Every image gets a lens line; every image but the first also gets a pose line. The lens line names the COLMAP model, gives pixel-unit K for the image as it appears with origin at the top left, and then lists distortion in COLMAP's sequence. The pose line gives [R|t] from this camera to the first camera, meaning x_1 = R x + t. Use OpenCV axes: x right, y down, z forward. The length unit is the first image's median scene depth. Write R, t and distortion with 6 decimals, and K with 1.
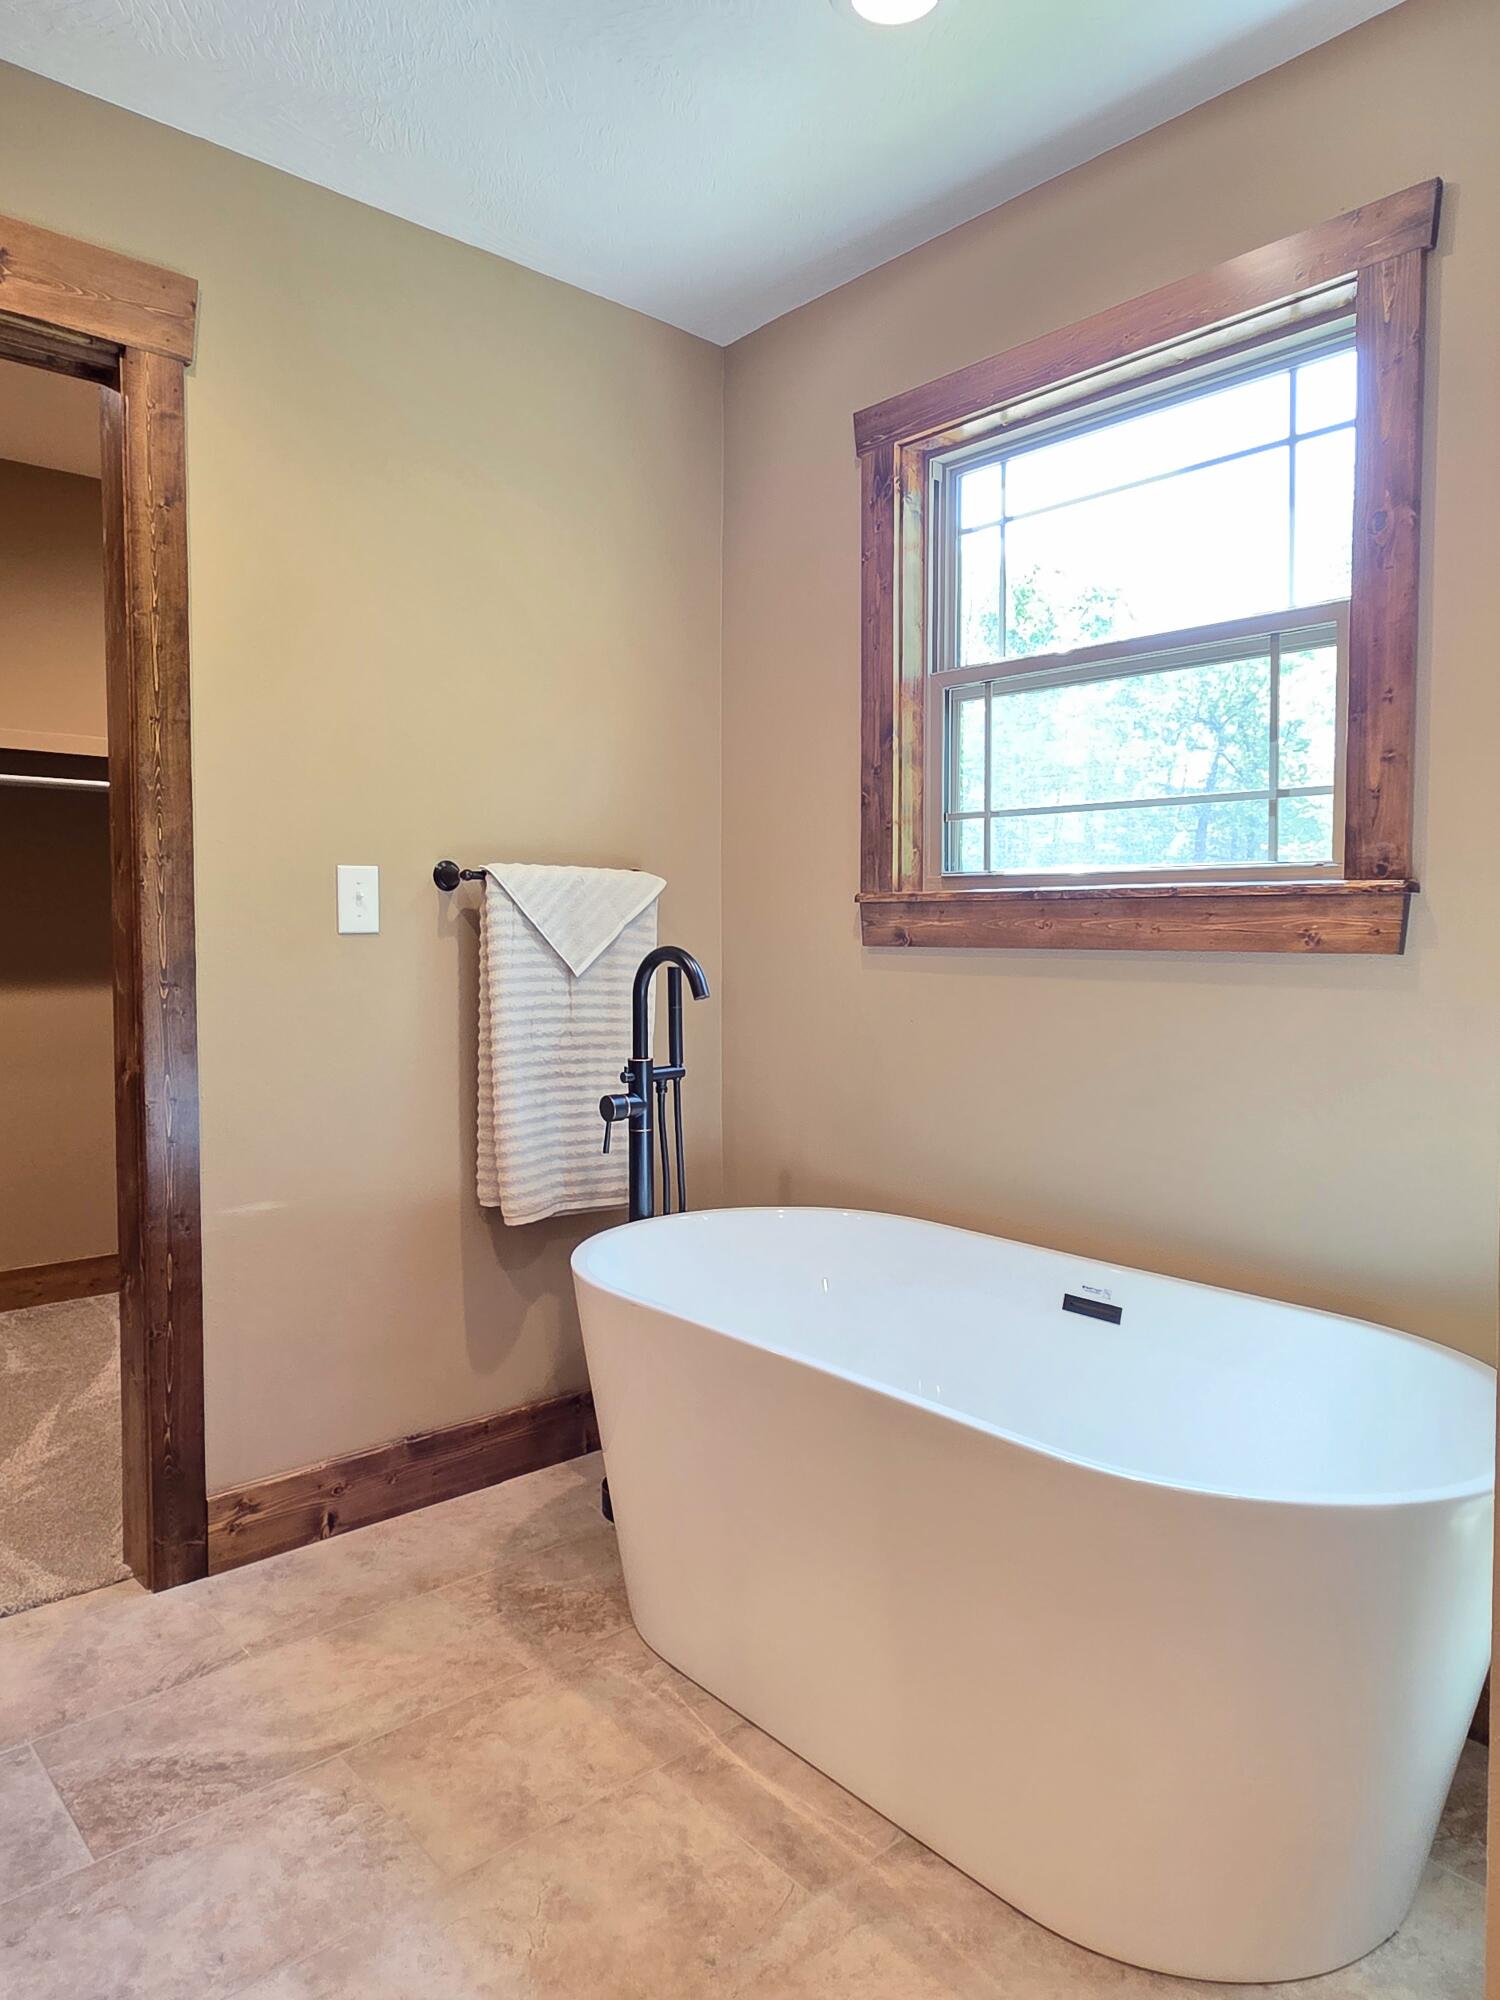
lens RADIAL K [[1292.9, 0, 741.2], [0, 1292.9, 980.7], [0, 0, 1]] dist [0.004793, 0.003385]
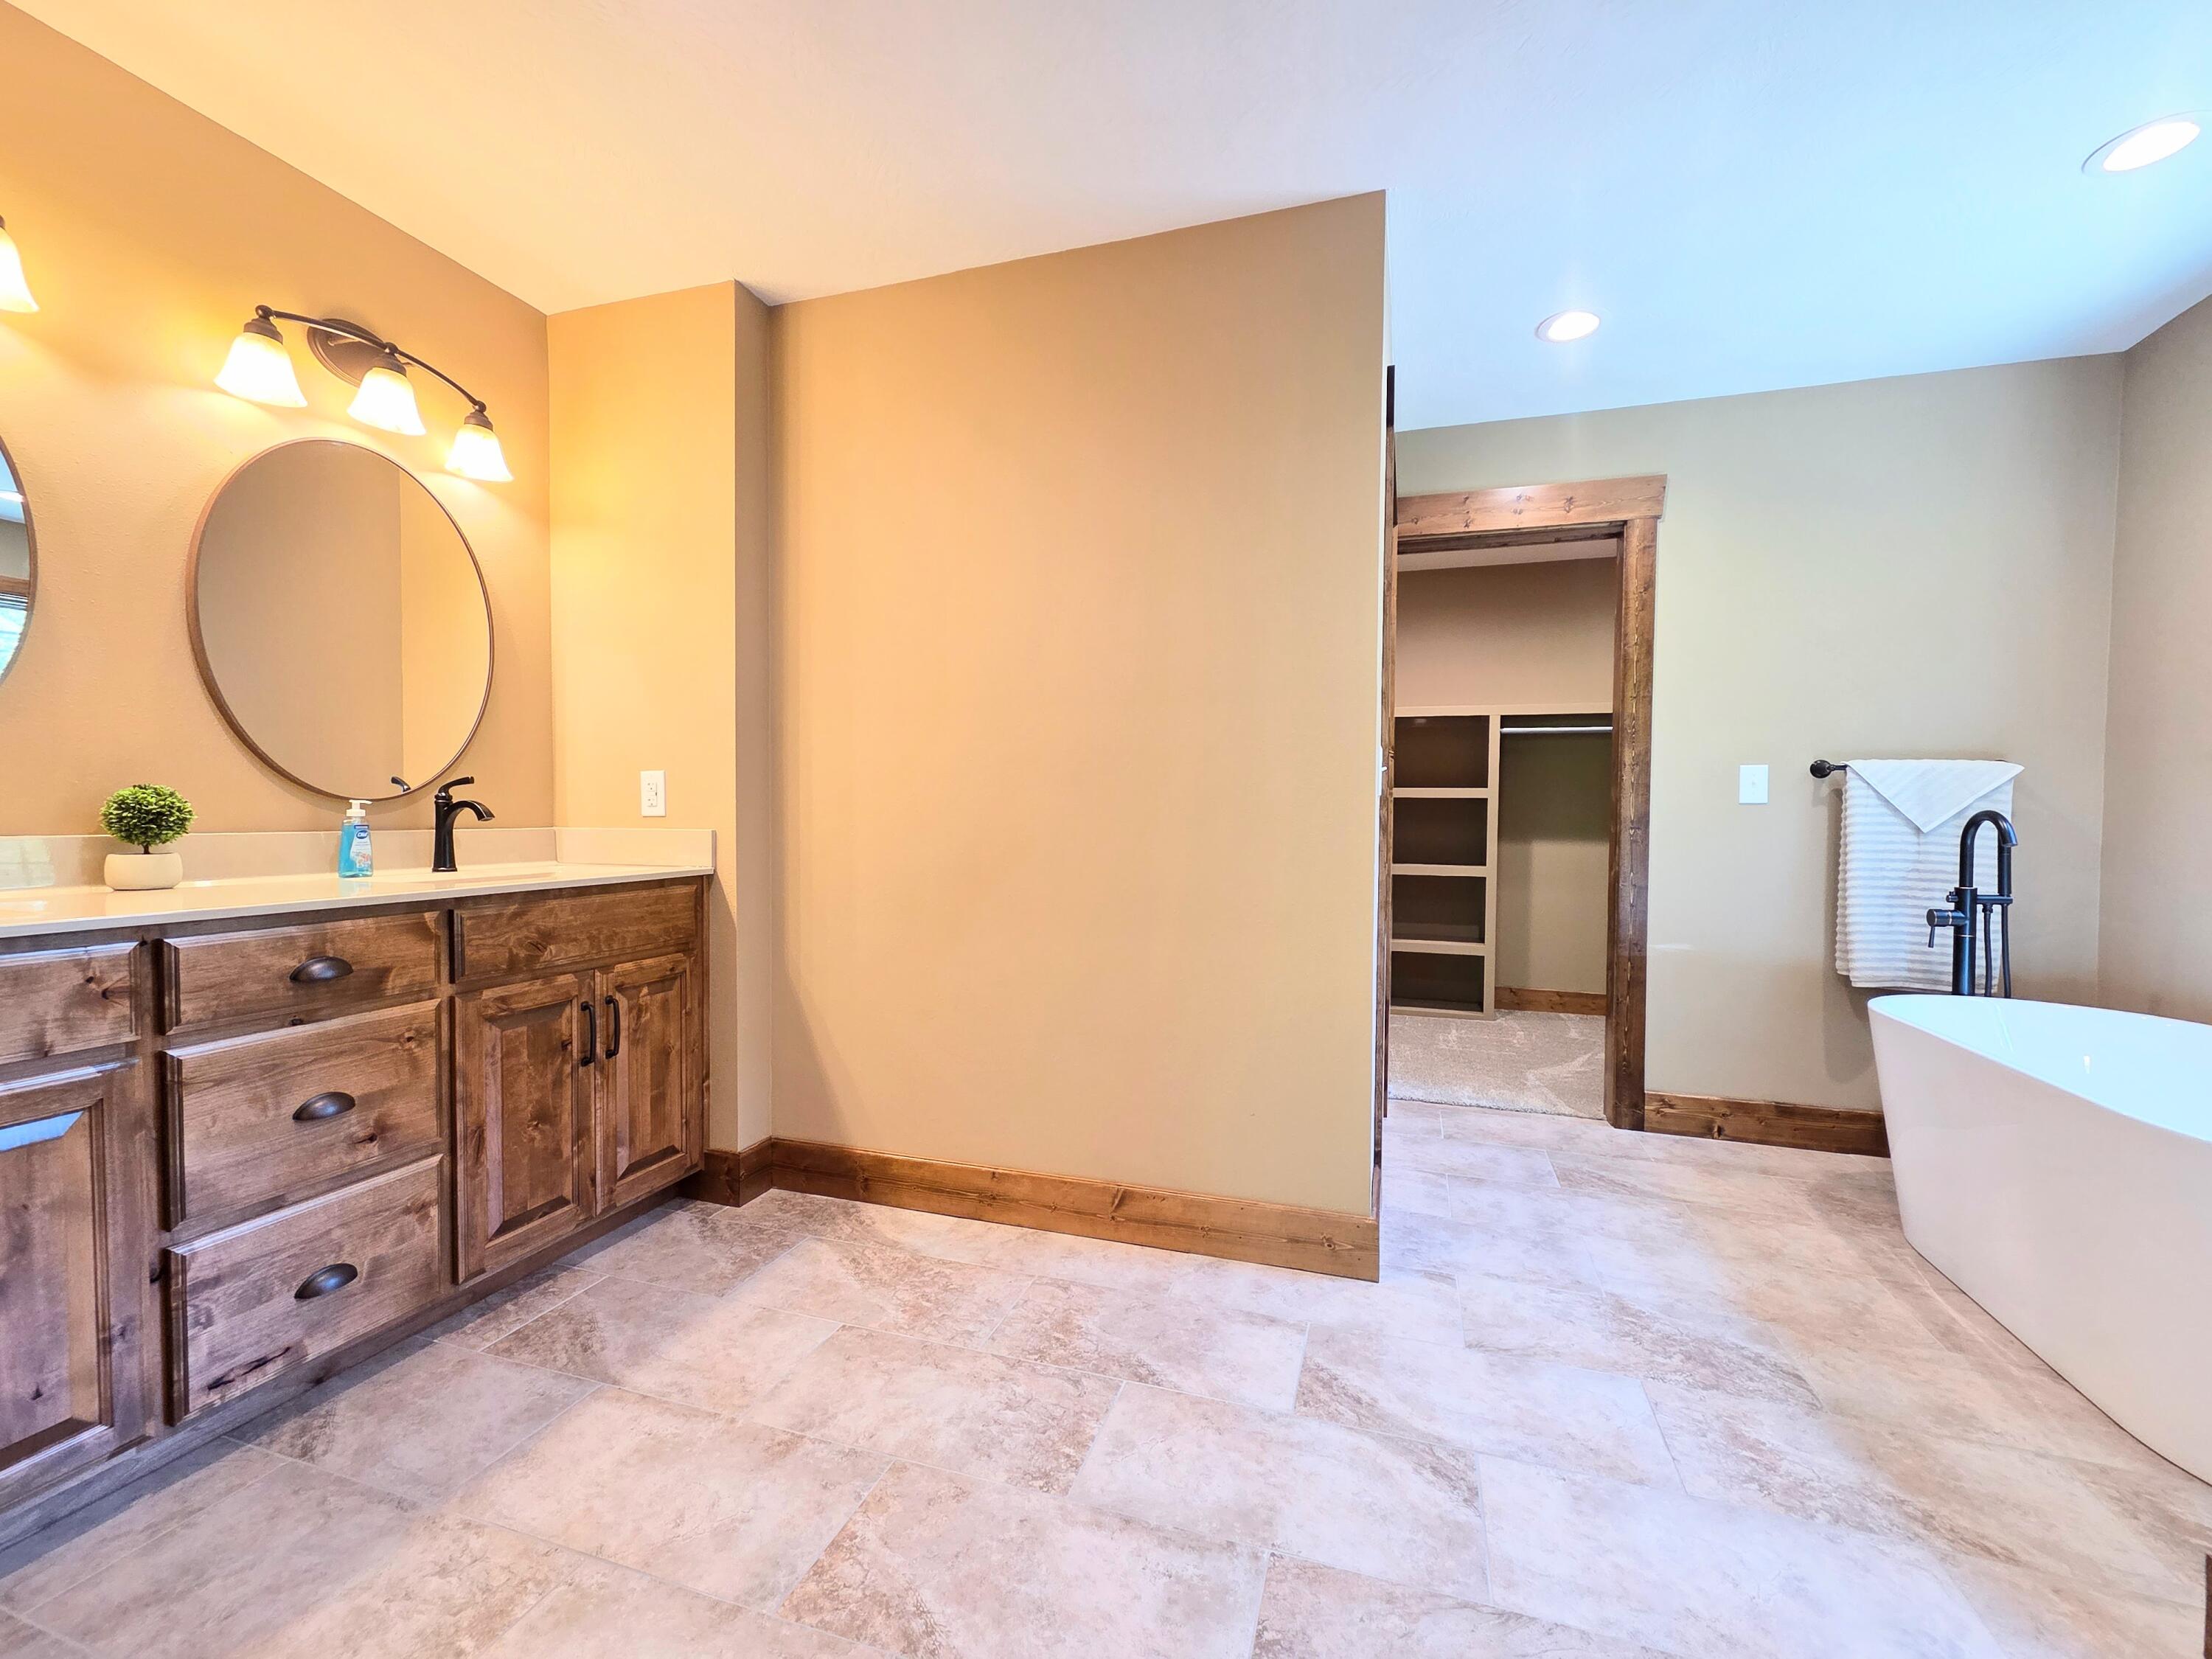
lens RADIAL K [[895.7, 0, 1125.1], [0, 895.7, 838.7], [0, 0, 1]] dist [0.001668, 0.000284]
pose [[0.512811, 0.025124, -0.858134, 0.304368], [-0.047968, 0.998849, 0.000579, 0.049941], [0.857161, 0.040866, 0.513425, -0.345513]]
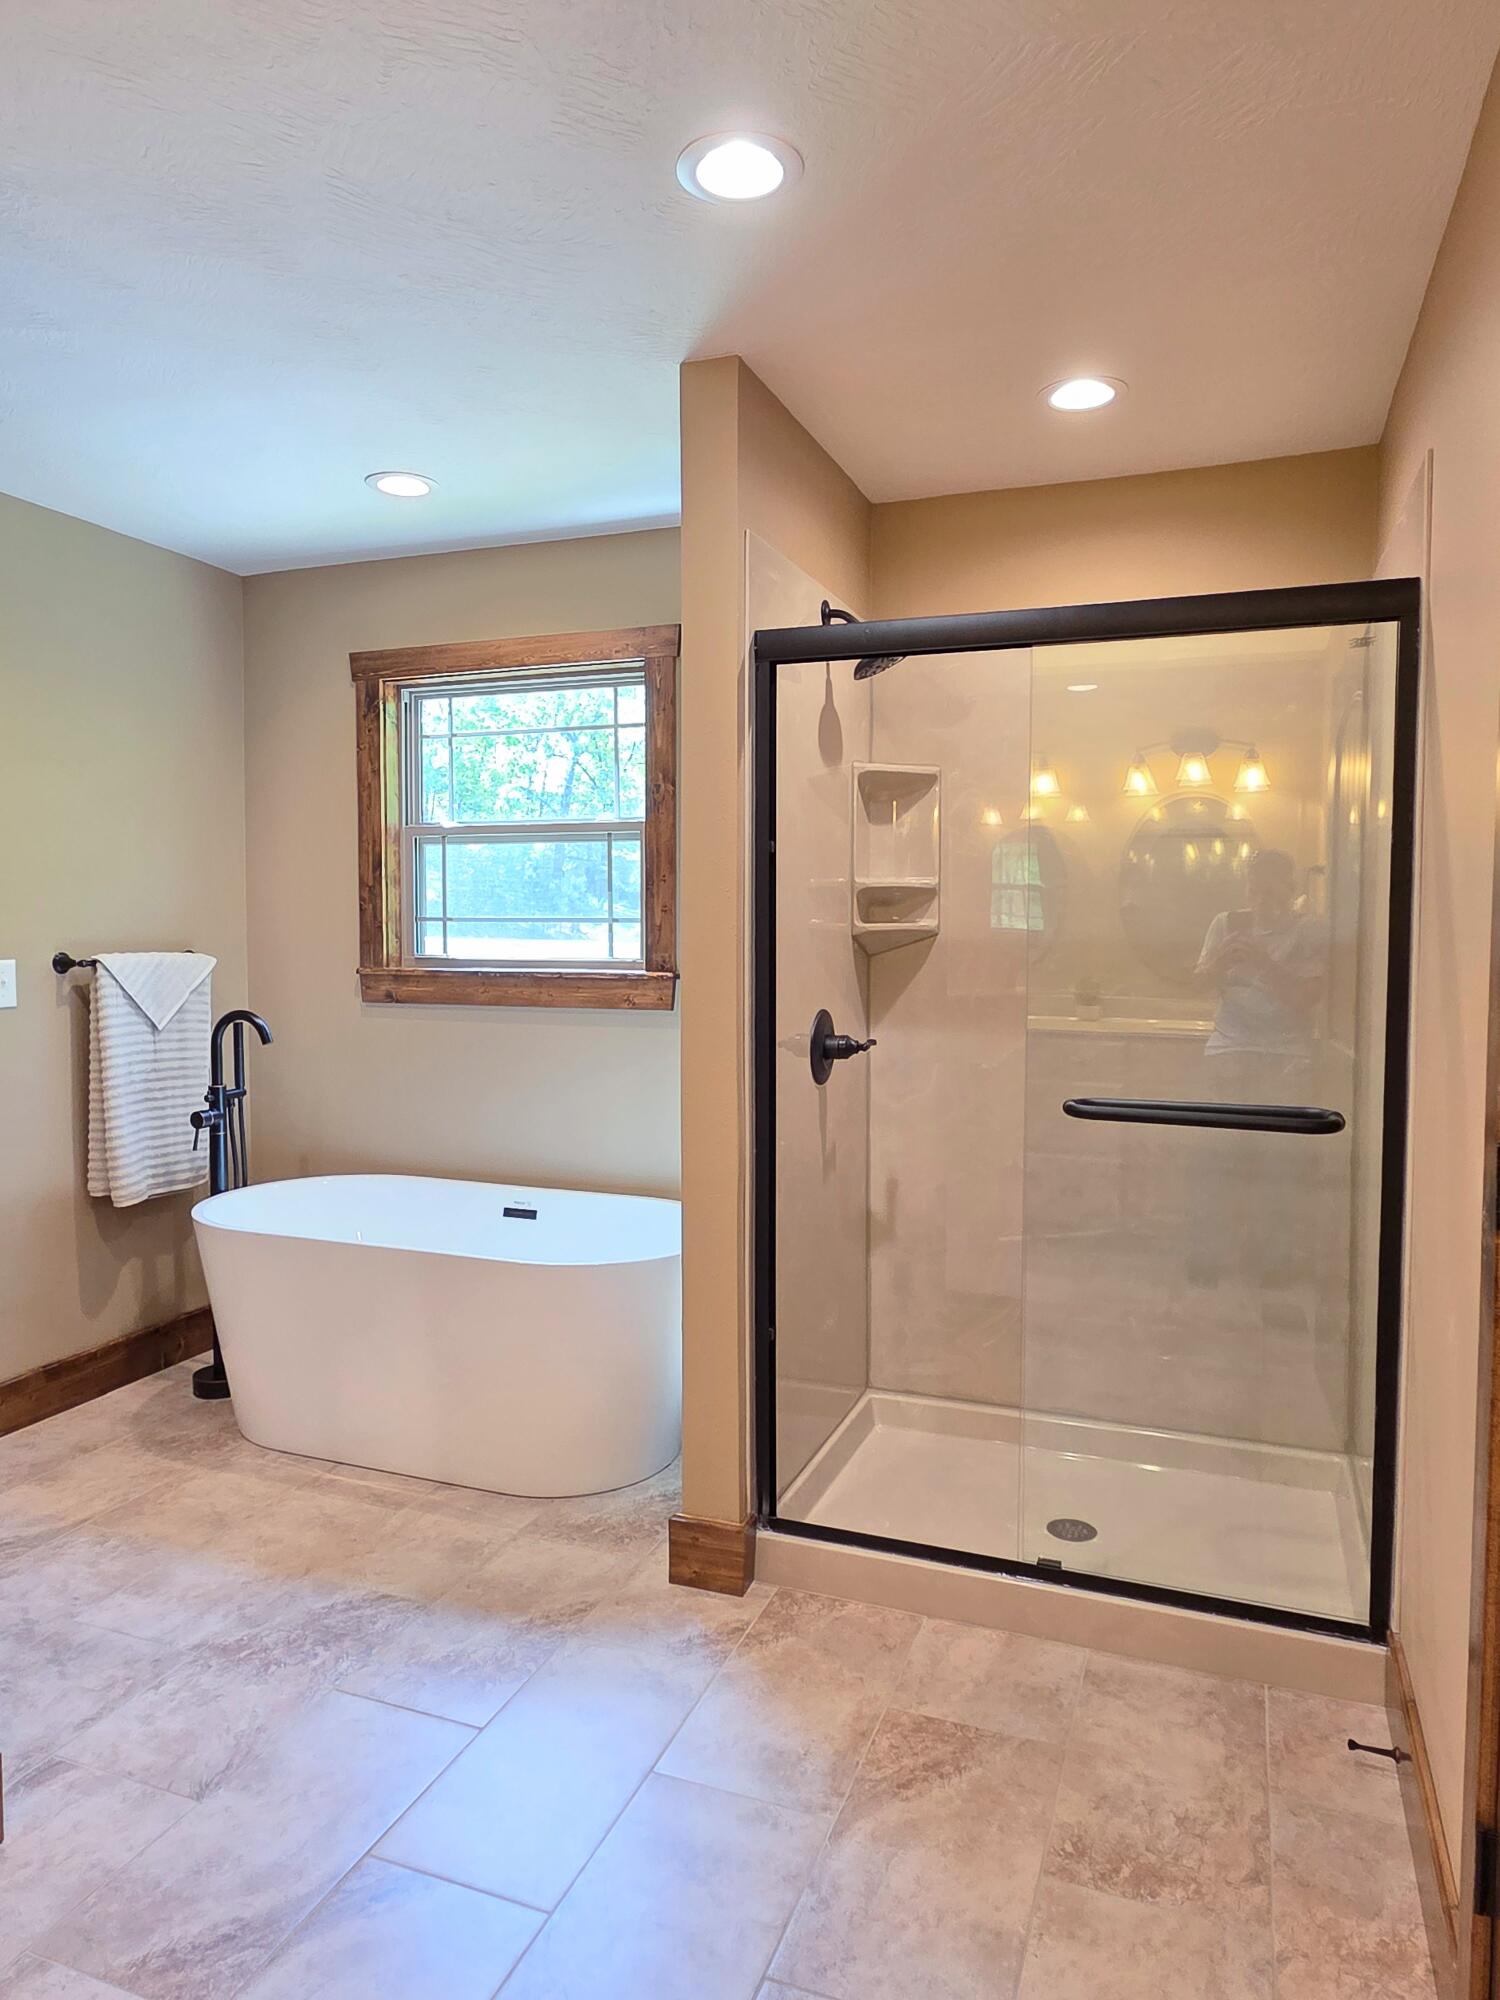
lens RADIAL K [[1292.9, 0, 741.2], [0, 1292.9, 980.7], [0, 0, 1]] dist [0.004793, 0.003385]
pose [[0.887452, -0.021309, 0.460408, -0.223997], [0.019097, 0.999773, 0.009463, -0.061837], [-0.460505, 0.000394, 0.887657, -0.590856]]
